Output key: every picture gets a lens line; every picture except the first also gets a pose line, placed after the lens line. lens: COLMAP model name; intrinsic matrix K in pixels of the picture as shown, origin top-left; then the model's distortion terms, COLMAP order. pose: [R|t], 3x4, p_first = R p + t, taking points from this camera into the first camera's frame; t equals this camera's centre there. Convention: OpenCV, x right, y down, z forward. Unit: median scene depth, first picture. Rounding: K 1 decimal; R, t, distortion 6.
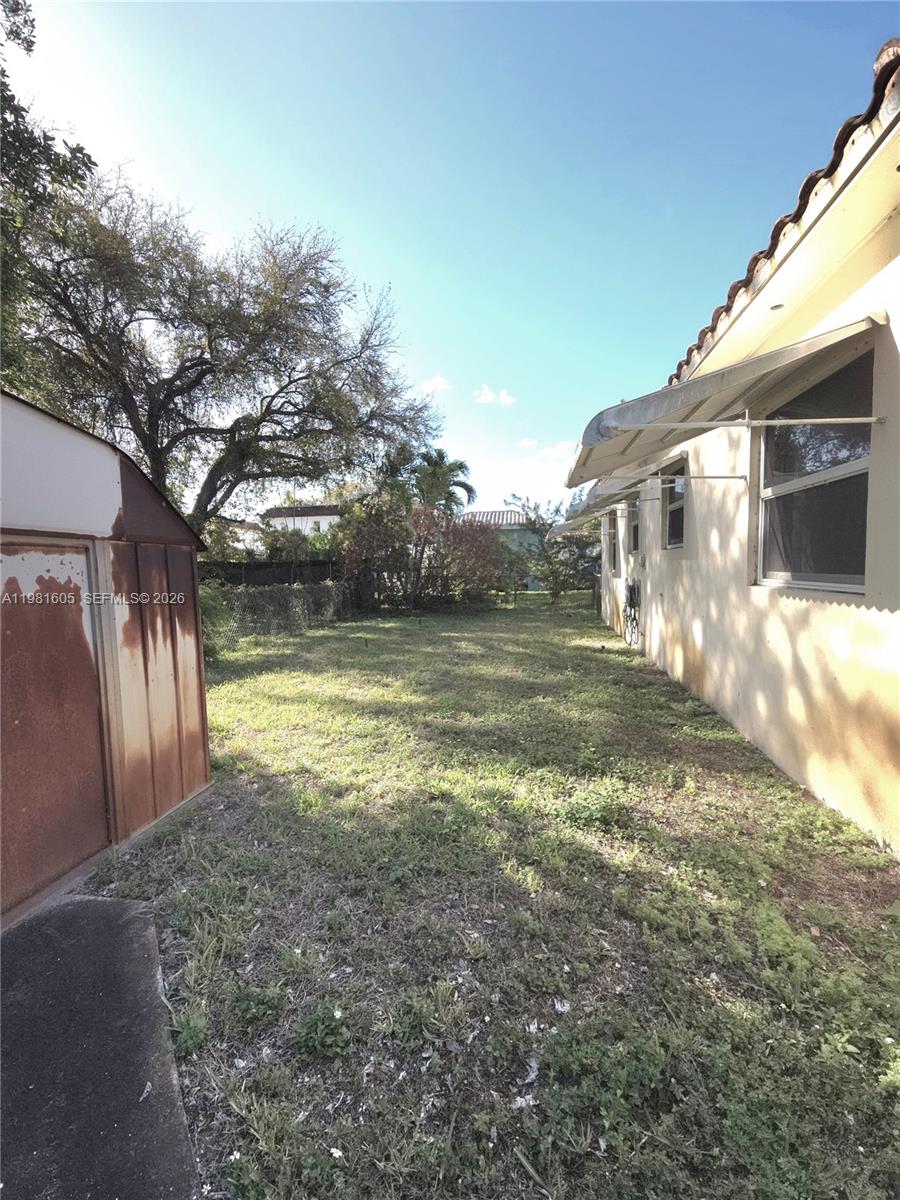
lens RADIAL K [[482.2, 0, 450.0], [0, 482.2, 600.0], [0, 0, 1]] dist [0.000766, 0.000441]
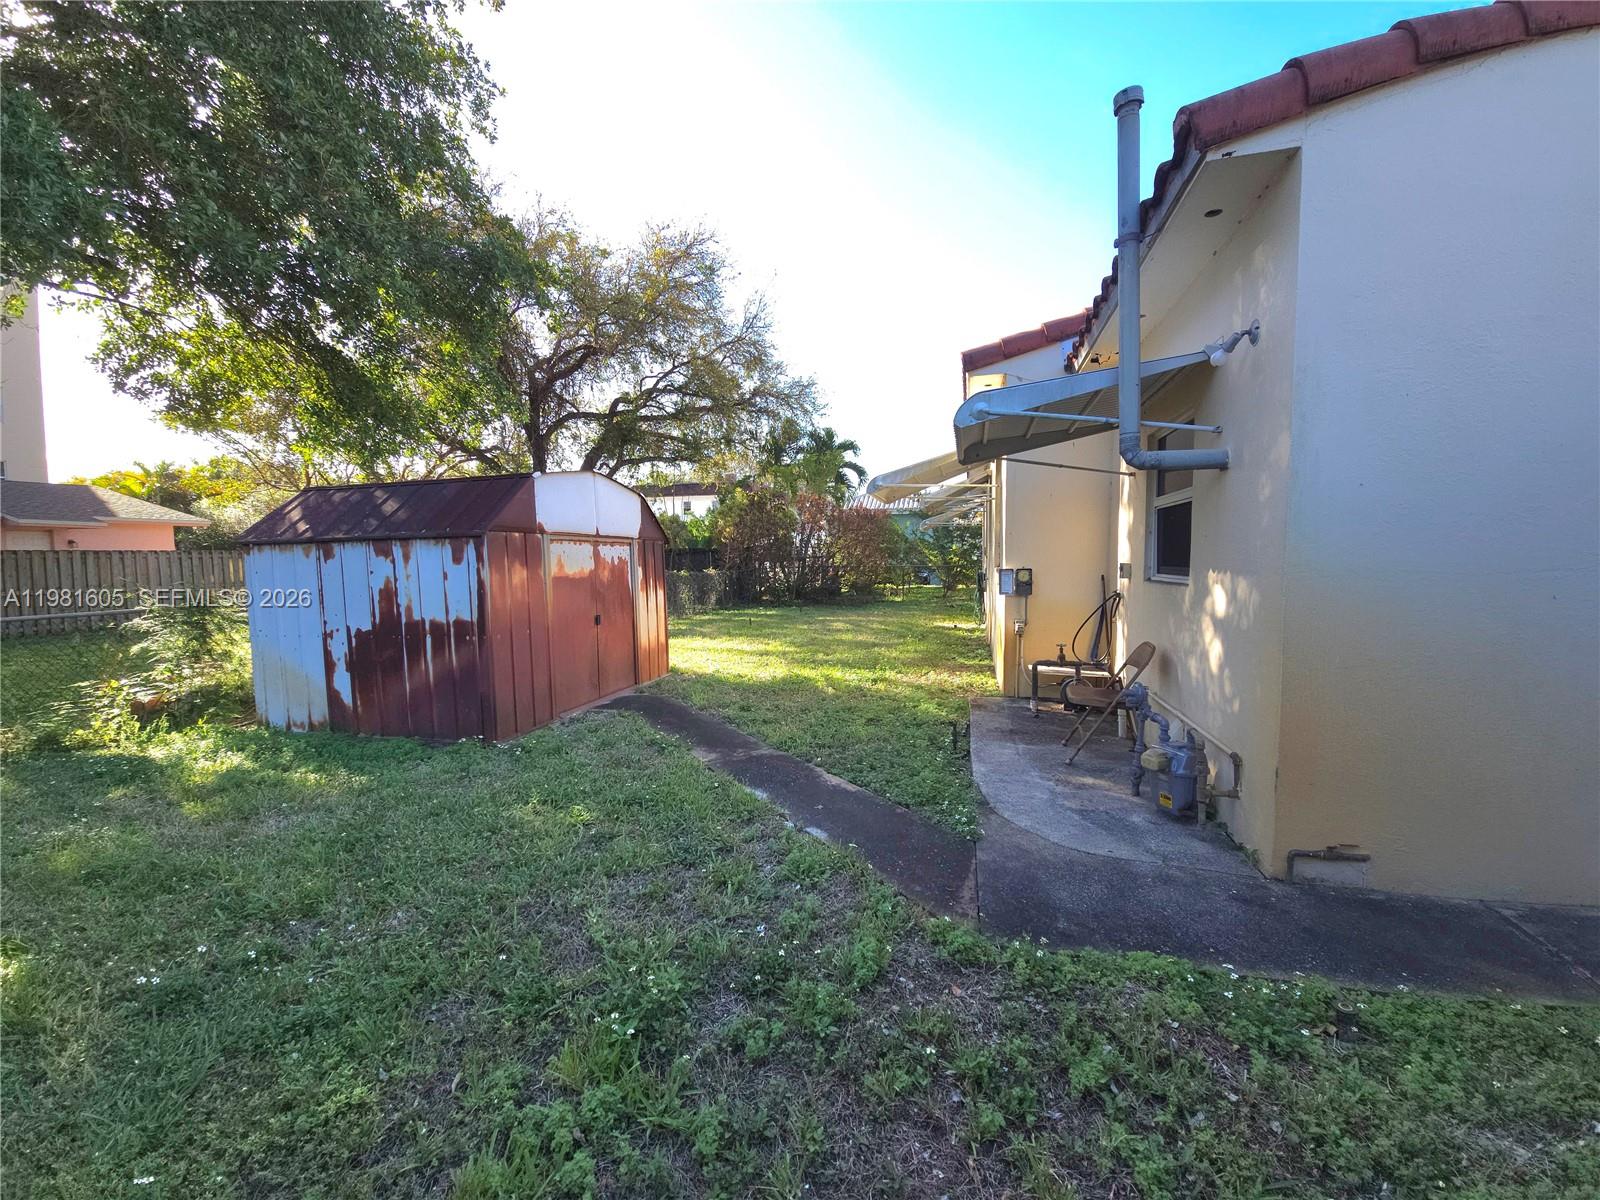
lens RADIAL K [[642.9, 0, 800.0], [0, 642.9, 600.0], [0, 0, 1]] dist [0.000766, 0.000441]
pose [[0.996595, 0.011861, -0.081601, 0.031589], [-0.012100, 0.999924, -0.002427, 0.019160], [0.081566, 0.003406, 0.996662, -0.240554]]
